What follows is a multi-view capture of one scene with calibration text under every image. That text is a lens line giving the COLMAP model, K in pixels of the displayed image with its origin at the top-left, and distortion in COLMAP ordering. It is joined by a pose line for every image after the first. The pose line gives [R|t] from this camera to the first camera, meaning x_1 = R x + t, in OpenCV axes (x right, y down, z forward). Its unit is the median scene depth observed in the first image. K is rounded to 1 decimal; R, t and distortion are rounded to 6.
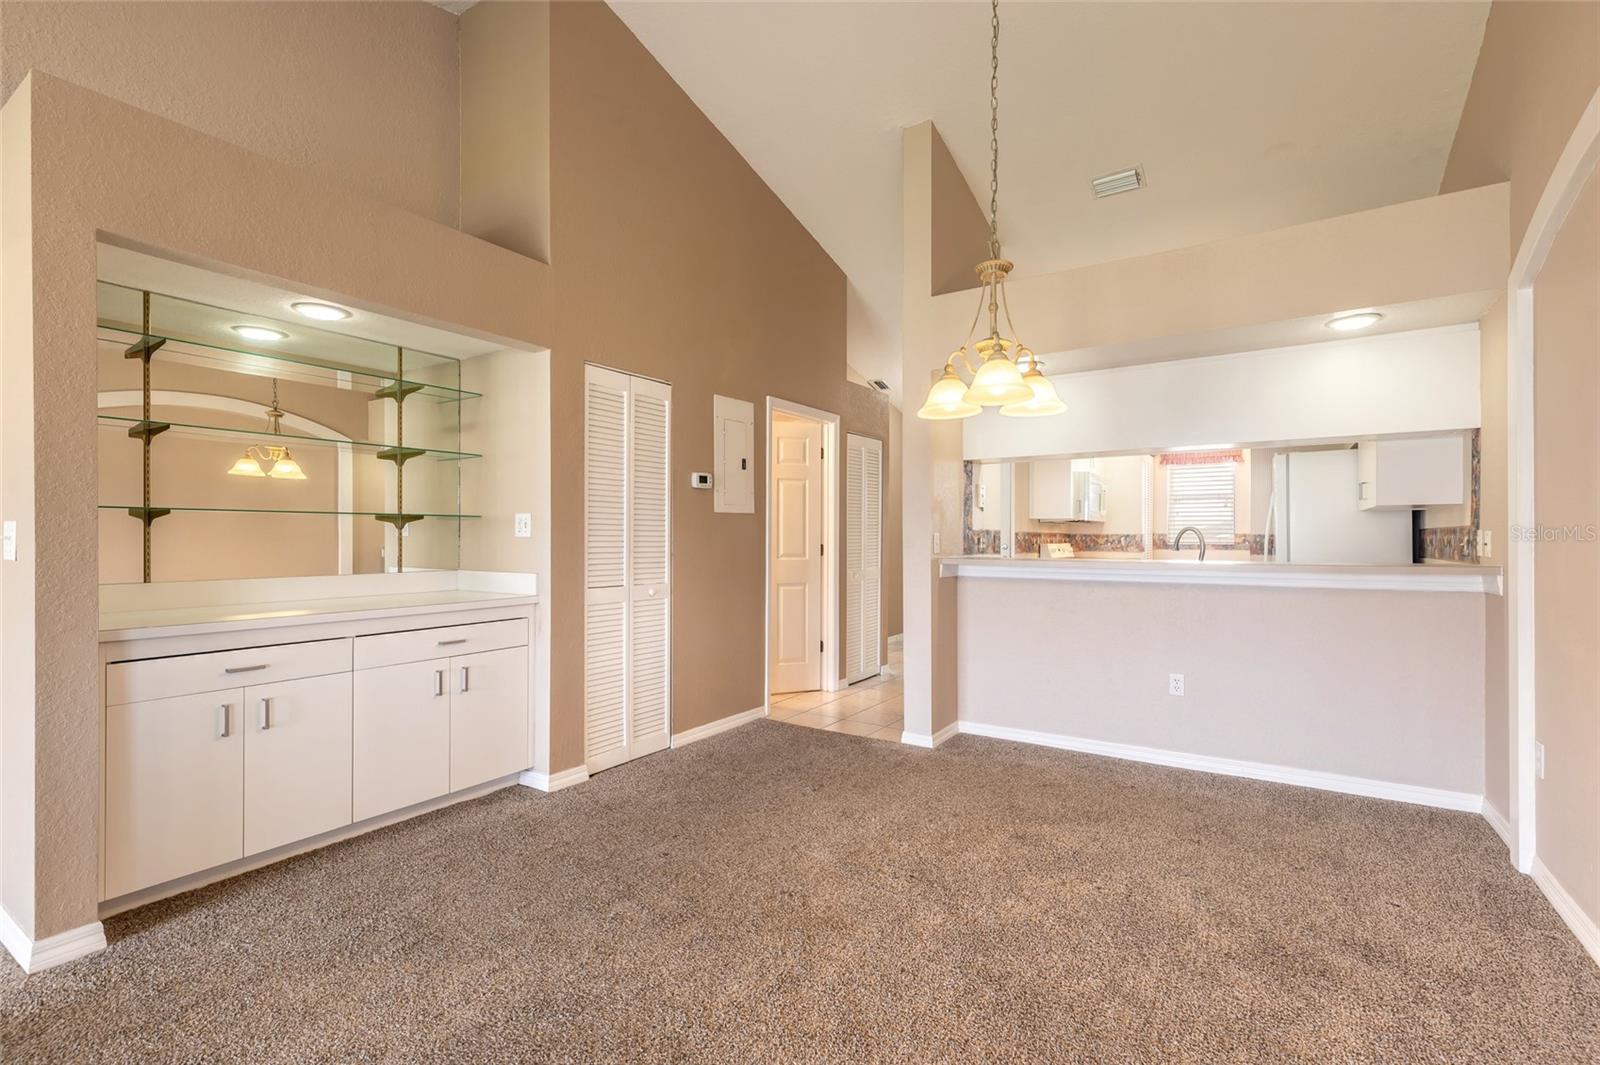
lens RADIAL K [[735.1, 0, 787.0], [0, 735.1, 540.0], [0, 0, 1]] dist [0.005731, 0.001186]
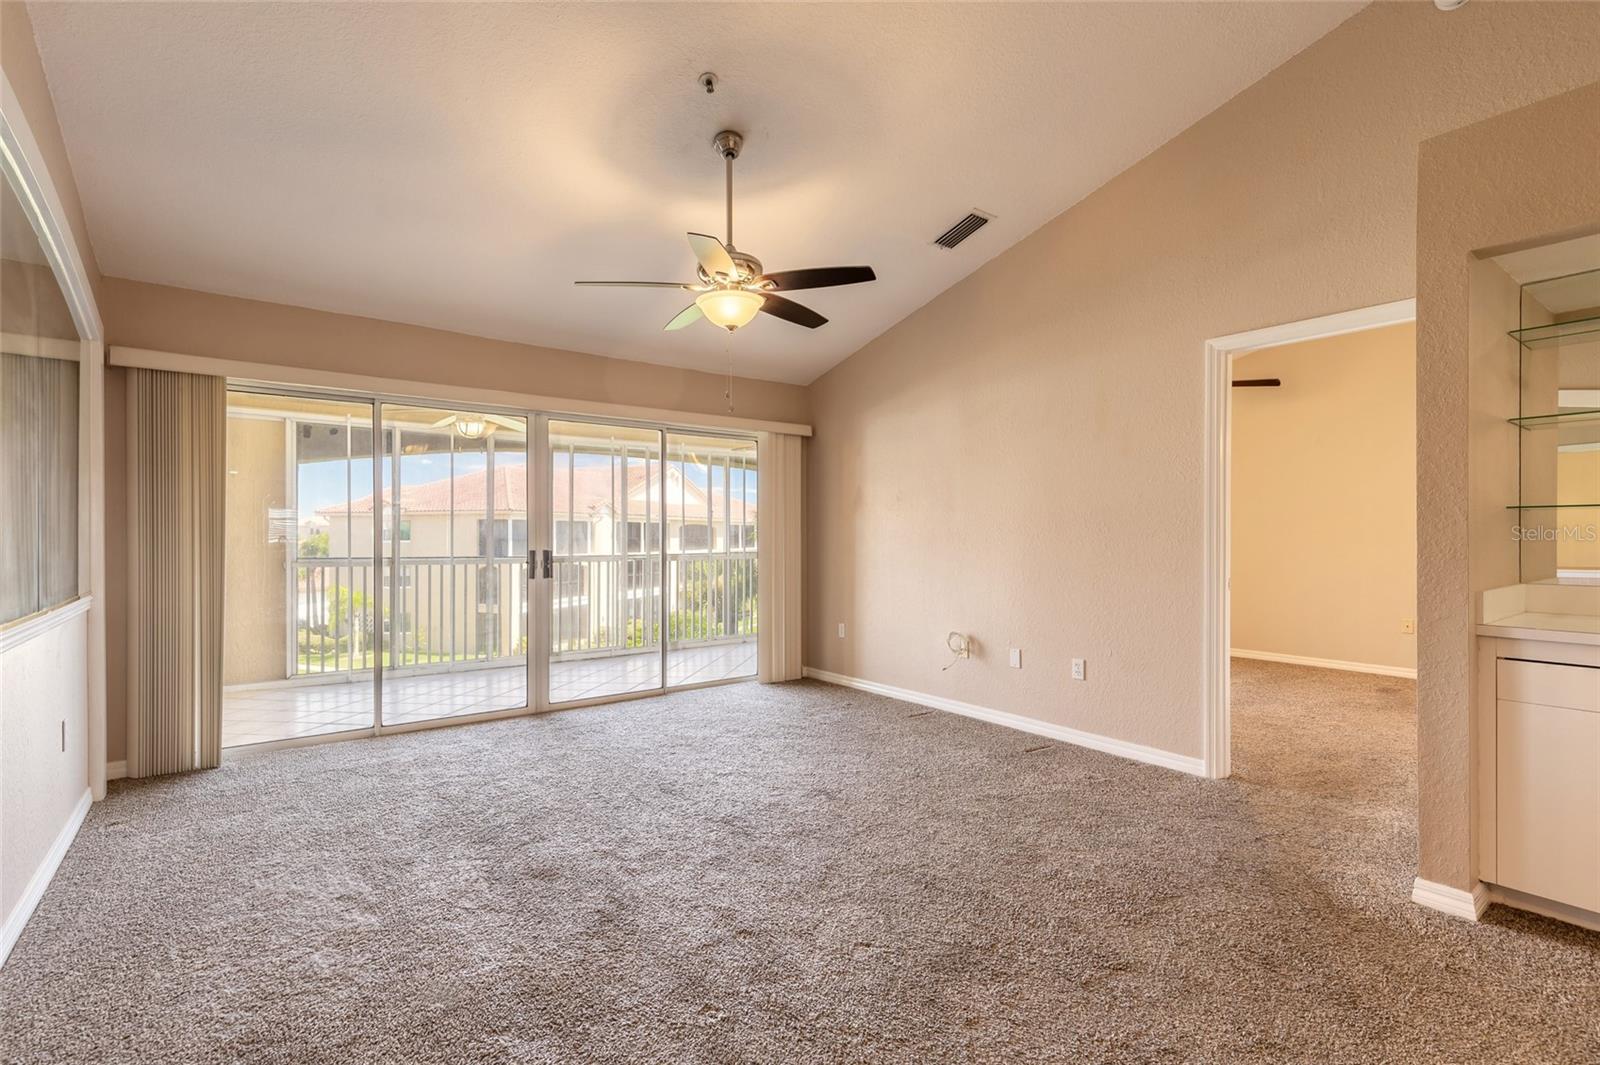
lens RADIAL K [[735.1, 0, 790.9], [0, 735.1, 538.1], [0, 0, 1]] dist [0.005731, 0.001186]
pose [[-0.341221, 0.001821, -0.939981, 0.255427], [-0.004242, 0.999985, 0.003478, -0.000861], [0.939974, 0.005174, -0.341208, 0.265665]]
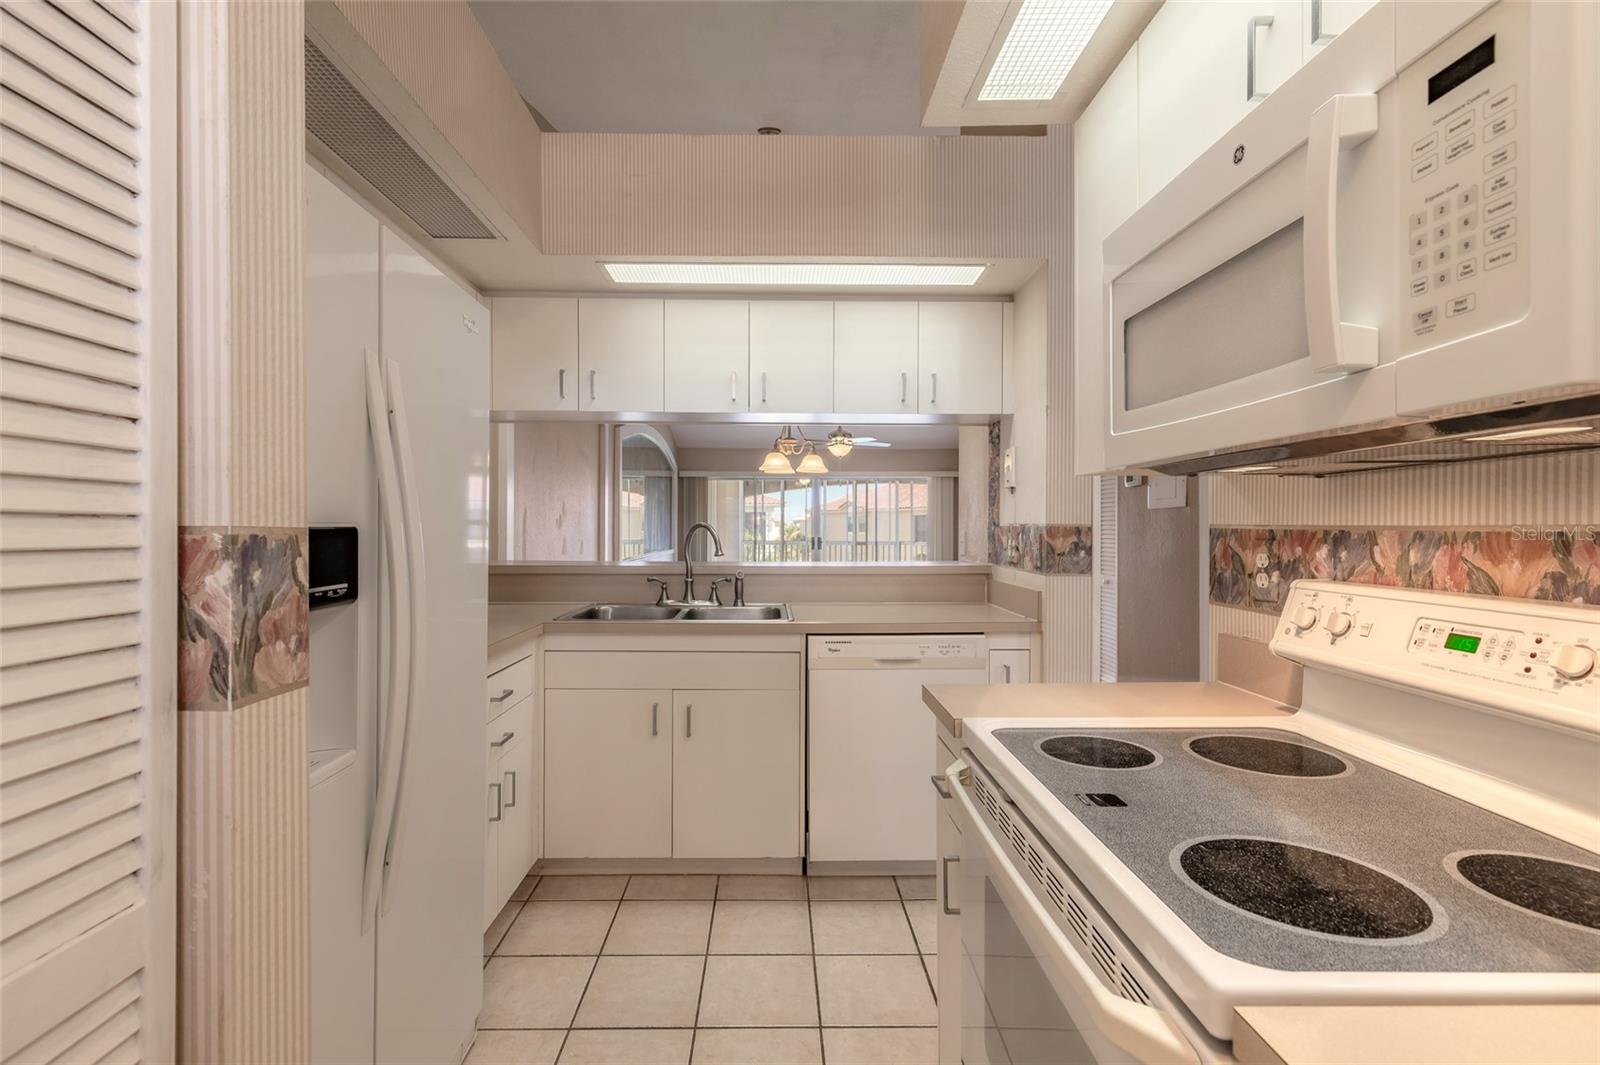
lens RADIAL K [[735.1, 0, 795.0], [0, 735.1, 530.0], [0, 0, 1]] dist [0.005731, 0.001186]
pose [[-0.820331, 0.004010, -0.571875, 0.994915], [-0.001602, 0.999955, 0.009310, -0.030373], [0.571887, 0.008553, -0.820288, 1.866397]]
